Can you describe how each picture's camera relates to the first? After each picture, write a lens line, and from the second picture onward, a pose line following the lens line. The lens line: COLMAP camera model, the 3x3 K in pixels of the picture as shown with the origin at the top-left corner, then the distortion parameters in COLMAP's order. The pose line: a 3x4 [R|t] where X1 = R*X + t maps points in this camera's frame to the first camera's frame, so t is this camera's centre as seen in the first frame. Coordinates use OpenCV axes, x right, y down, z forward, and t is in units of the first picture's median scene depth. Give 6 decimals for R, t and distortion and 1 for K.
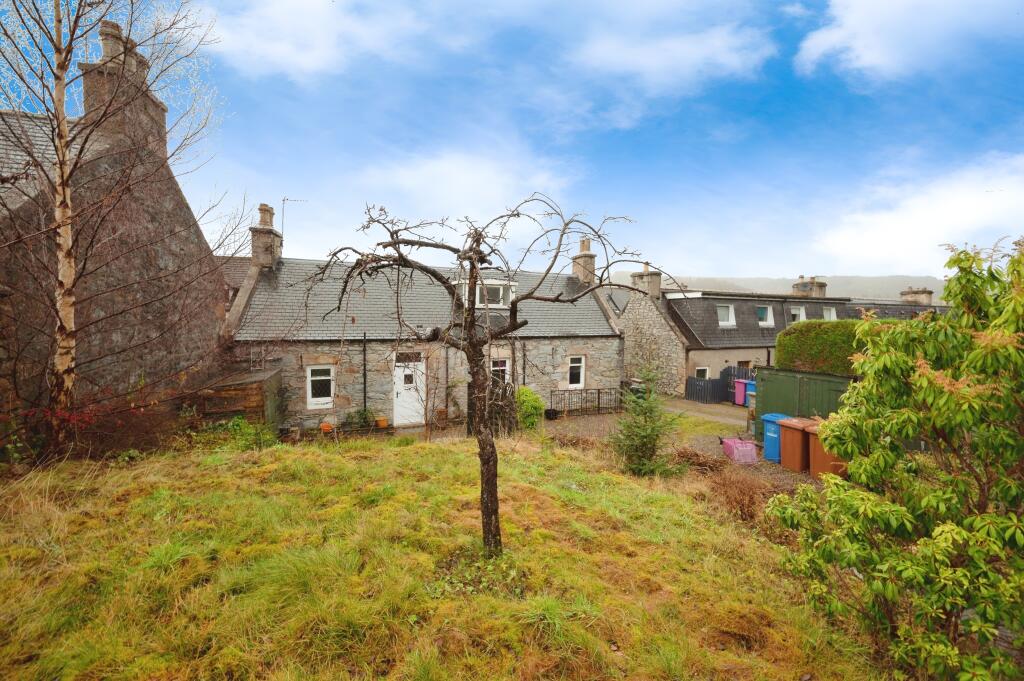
lens RADIAL K [[407.6, 0, 516.2], [0, 407.6, 332.5], [0, 0, 1]] dist [-0.000748, 0.000078]
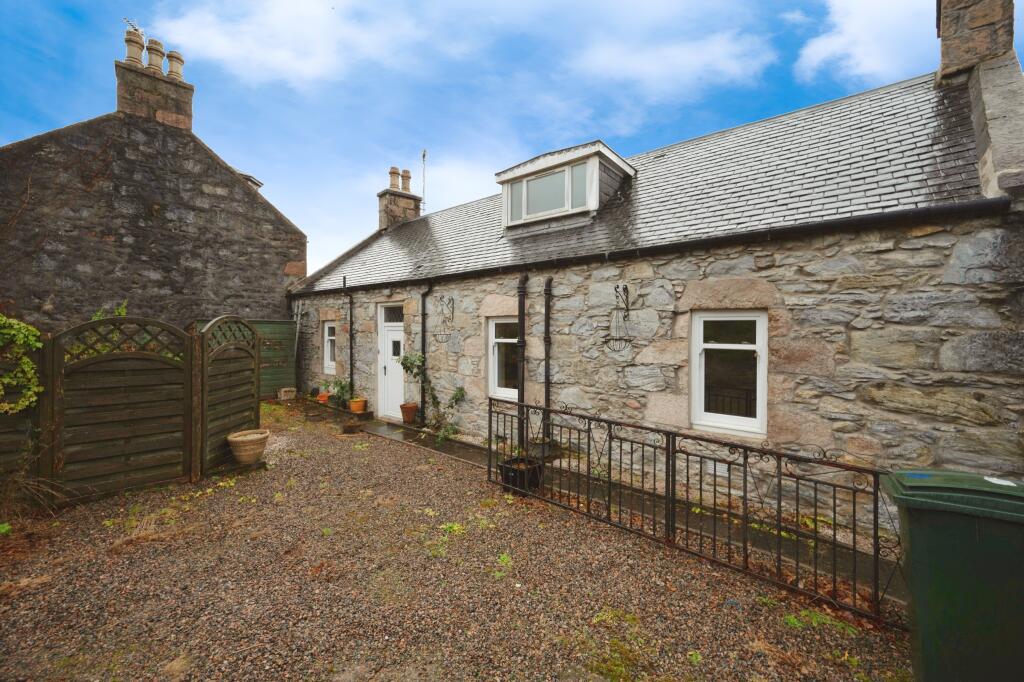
lens RADIAL K [[407.6, 0, 516.2], [0, 407.6, 333.0], [0, 0, 1]] dist [-0.000748, 0.000078]
pose [[0.445304, -0.005955, -0.895360, 0.341352], [-0.041788, 0.998750, -0.027426, 0.086062], [0.894404, 0.049628, 0.444499, 0.763380]]
